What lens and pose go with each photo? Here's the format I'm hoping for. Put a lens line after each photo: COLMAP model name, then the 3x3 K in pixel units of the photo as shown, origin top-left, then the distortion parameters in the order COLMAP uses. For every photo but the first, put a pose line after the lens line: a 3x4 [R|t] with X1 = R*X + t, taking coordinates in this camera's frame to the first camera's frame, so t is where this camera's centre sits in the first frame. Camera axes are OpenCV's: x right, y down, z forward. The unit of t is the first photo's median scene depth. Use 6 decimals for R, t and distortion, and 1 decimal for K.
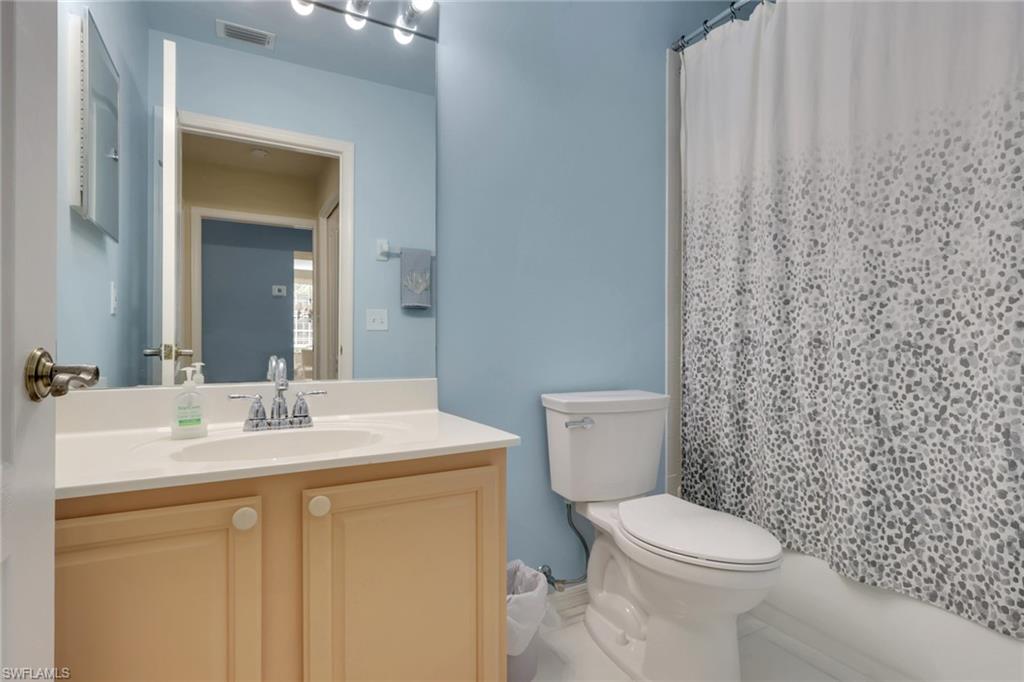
lens RADIAL K [[517.4, 0, 514.0], [0, 517.4, 343.5], [0, 0, 1]] dist [-0.002272, -0.000234]
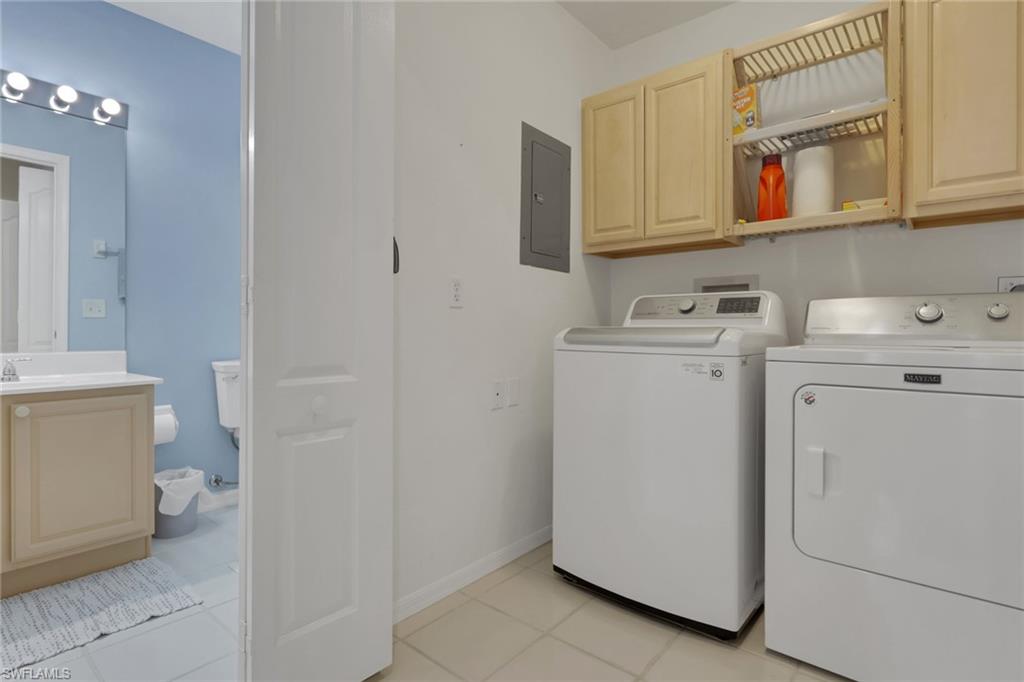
lens RADIAL K [[517.4, 0, 510.0], [0, 517.4, 336.1], [0, 0, 1]] dist [-0.002272, -0.000234]
pose [[0.929673, 0.006486, 0.368329, 0.317608], [-0.008155, 0.999962, 0.002975, 0.010226], [-0.368296, -0.005769, 0.929691, -0.765187]]
